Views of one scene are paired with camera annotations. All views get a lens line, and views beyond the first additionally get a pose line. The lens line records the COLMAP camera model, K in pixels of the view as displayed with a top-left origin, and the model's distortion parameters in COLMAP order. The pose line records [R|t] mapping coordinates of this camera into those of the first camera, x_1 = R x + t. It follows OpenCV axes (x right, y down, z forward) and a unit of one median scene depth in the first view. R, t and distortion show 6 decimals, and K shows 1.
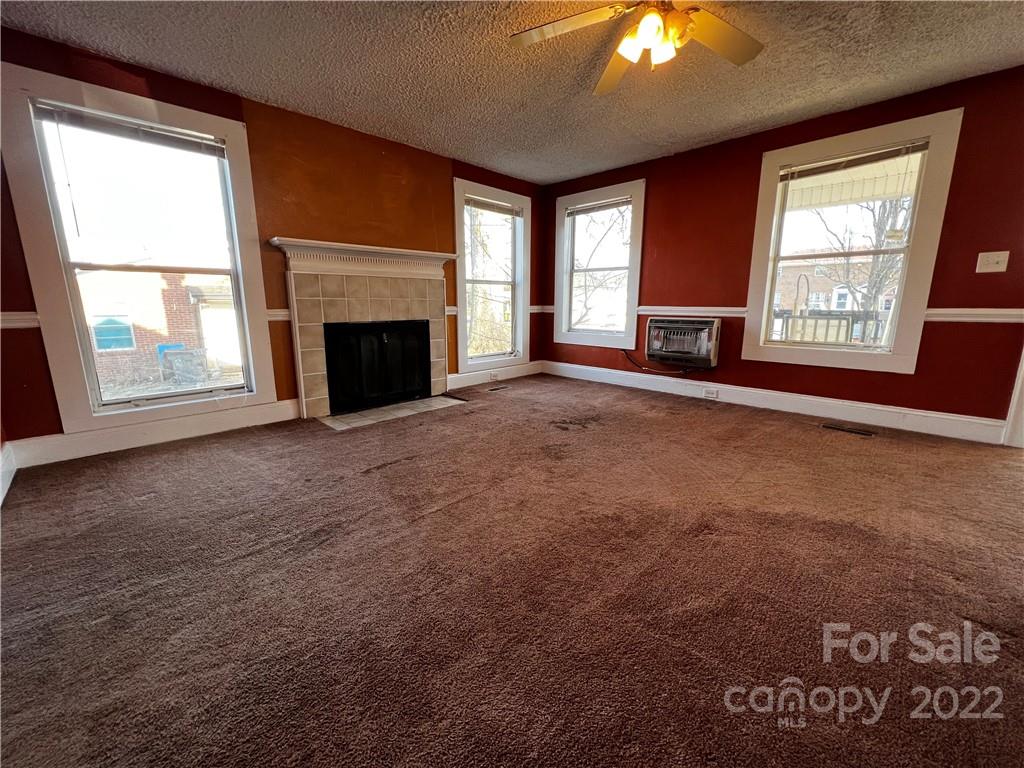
lens RADIAL K [[407.0, 0, 512.0], [0, 407.0, 384.0], [0, 0, 1]] dist [-0.000109, -0.000355]
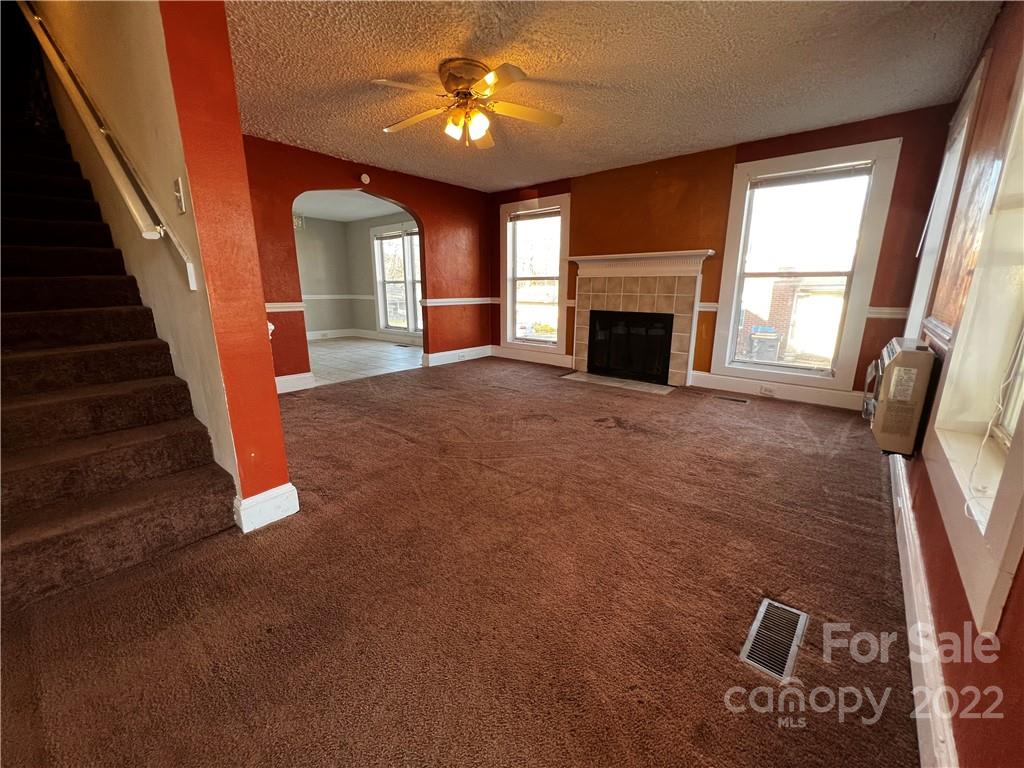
lens RADIAL K [[407.0, 0, 512.0], [0, 407.0, 384.0], [0, 0, 1]] dist [-0.000109, -0.000355]
pose [[0.088574, 0.231820, -0.968718, 1.005510], [-0.200917, 0.956708, 0.210575, -0.144093], [0.975596, 0.175981, 0.131316, 0.561847]]
